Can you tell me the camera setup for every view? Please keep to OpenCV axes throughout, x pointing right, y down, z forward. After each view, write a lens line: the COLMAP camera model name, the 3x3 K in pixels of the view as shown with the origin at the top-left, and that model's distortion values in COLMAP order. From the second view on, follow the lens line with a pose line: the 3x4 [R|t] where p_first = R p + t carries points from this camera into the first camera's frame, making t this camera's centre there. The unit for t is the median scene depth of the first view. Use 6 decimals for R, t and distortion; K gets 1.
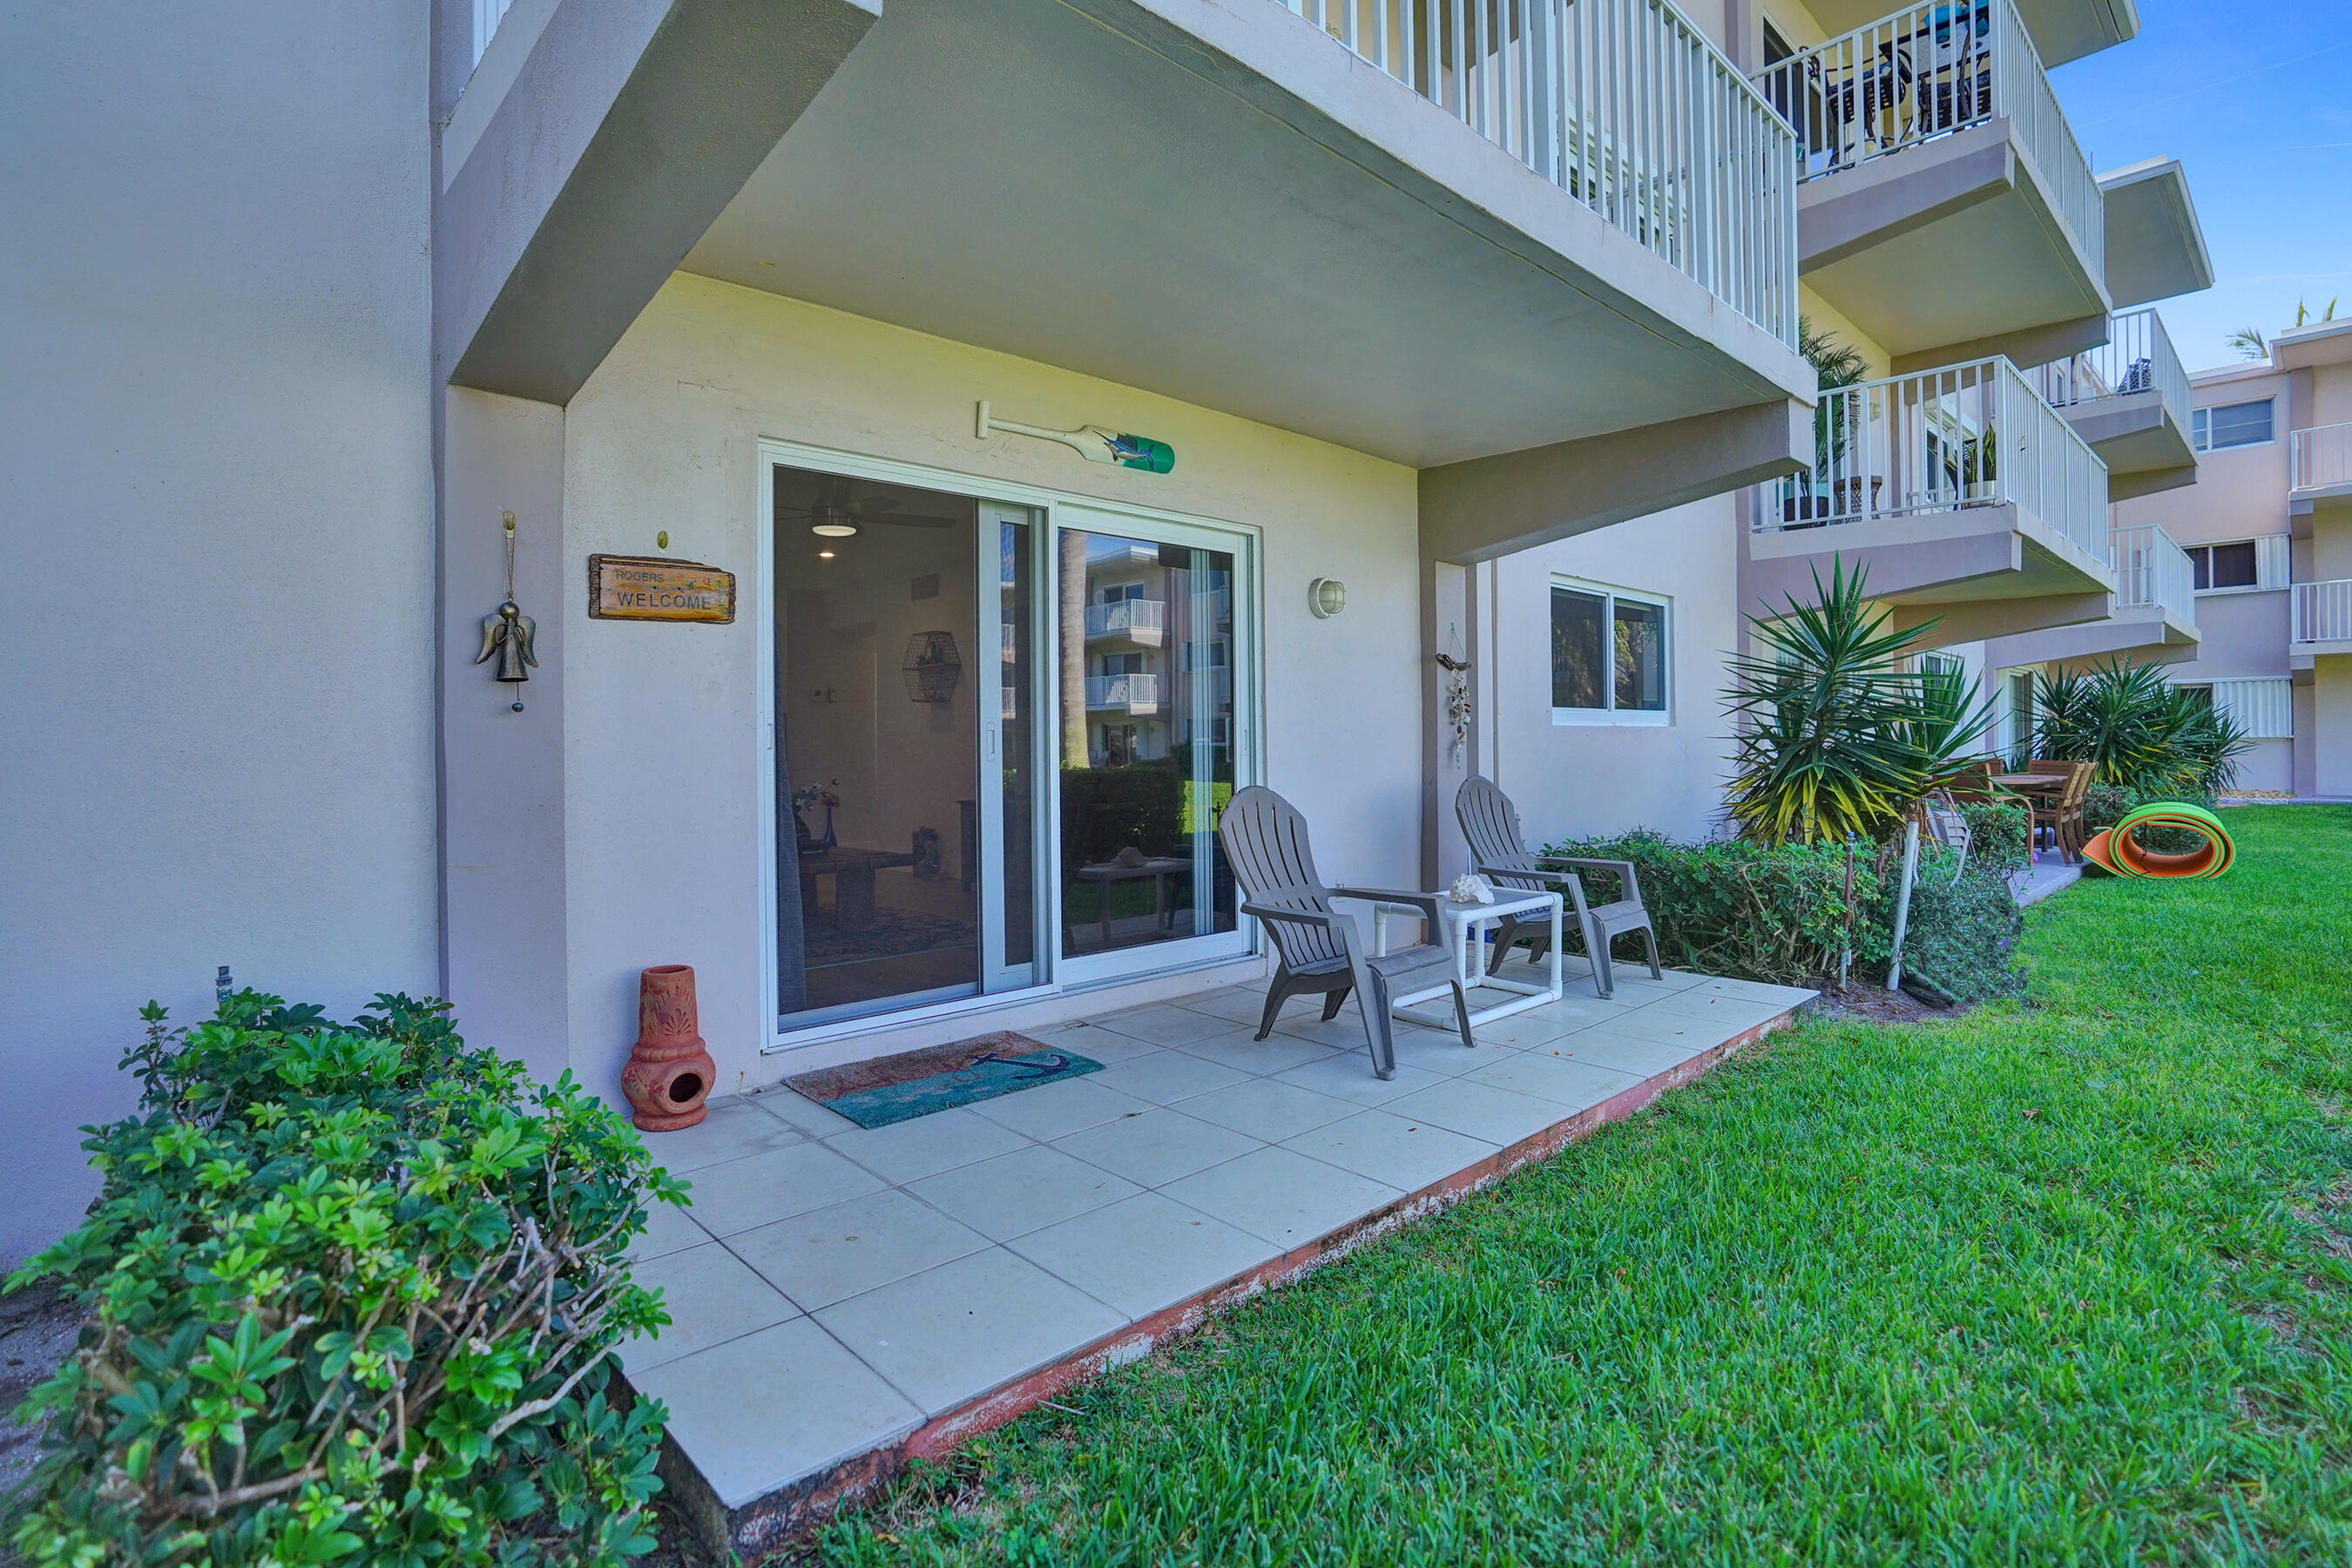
lens RADIAL K [[1121.5, 0, 1180.1], [0, 1121.5, 765.6], [0, 0, 1]] dist [-0.033985, -0.000062]
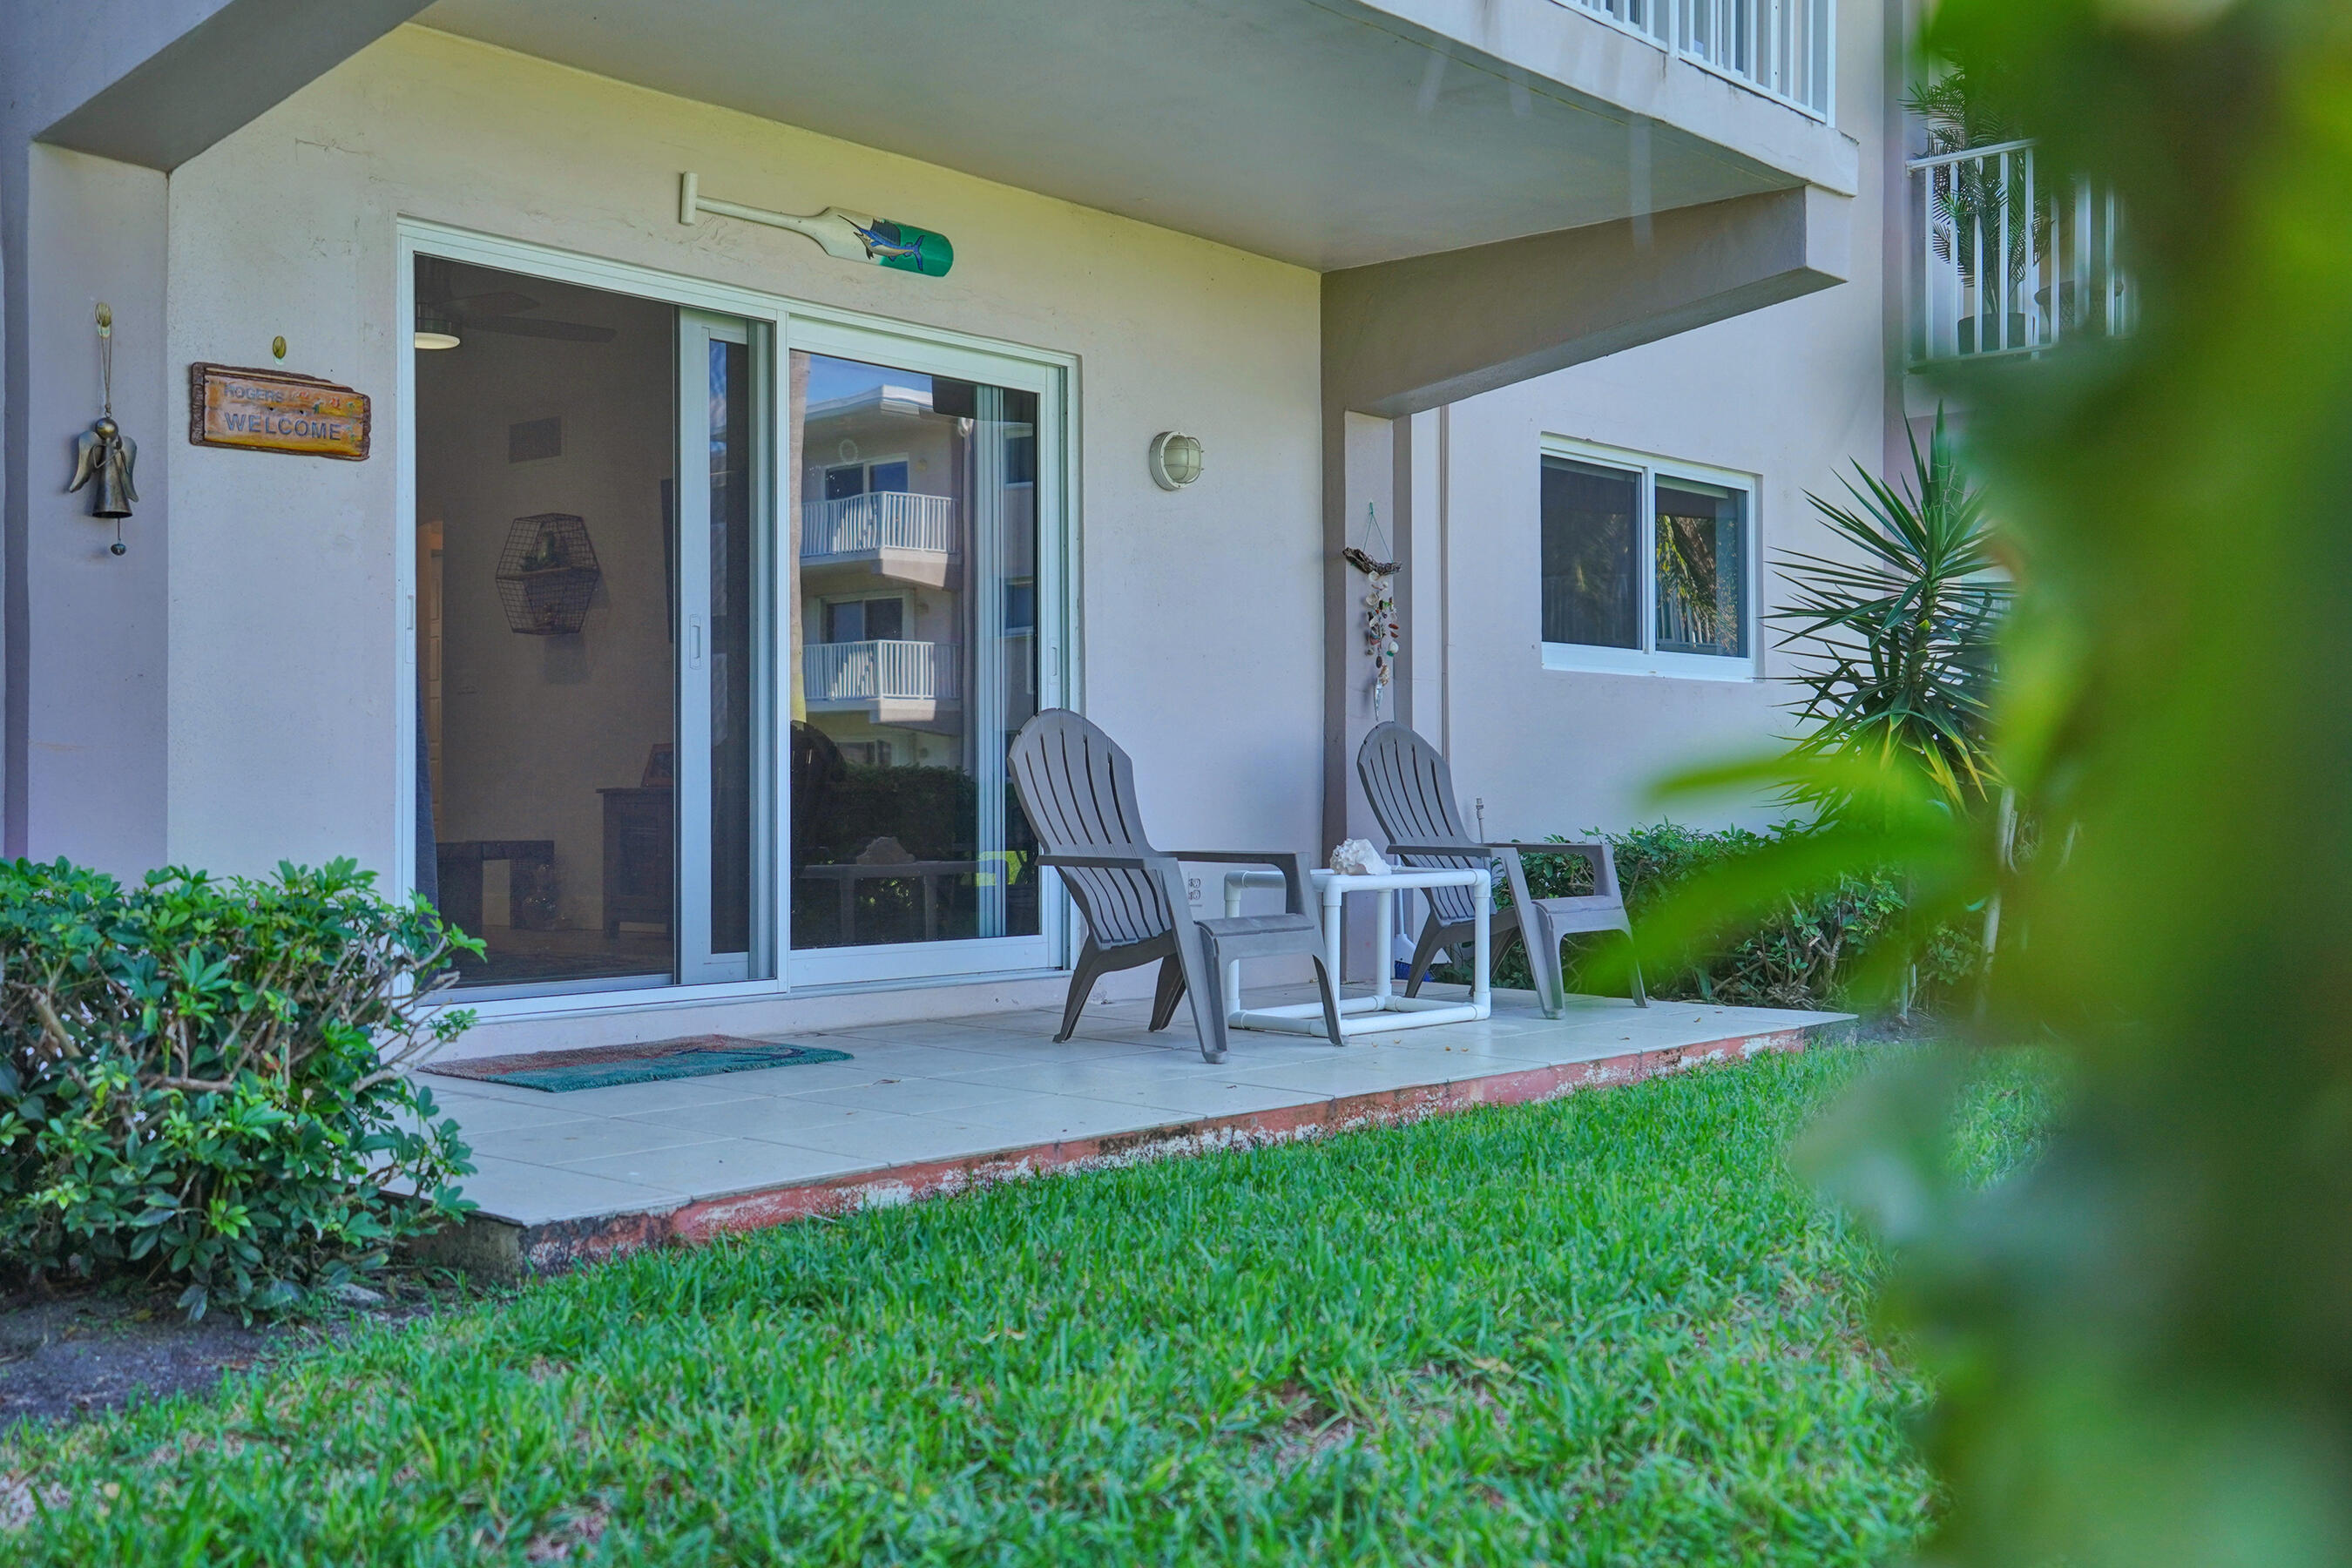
lens RADIAL K [[2384.2, 0, 1171.4], [0, 2384.2, 784.1], [0, 0, 1]] dist [0.130481, 0.000000]
pose [[0.996940, 0.007428, 0.077818, 0.017940], [-0.005081, 0.999528, -0.030310, 0.112834], [-0.078007, 0.029822, 0.996507, -0.553128]]
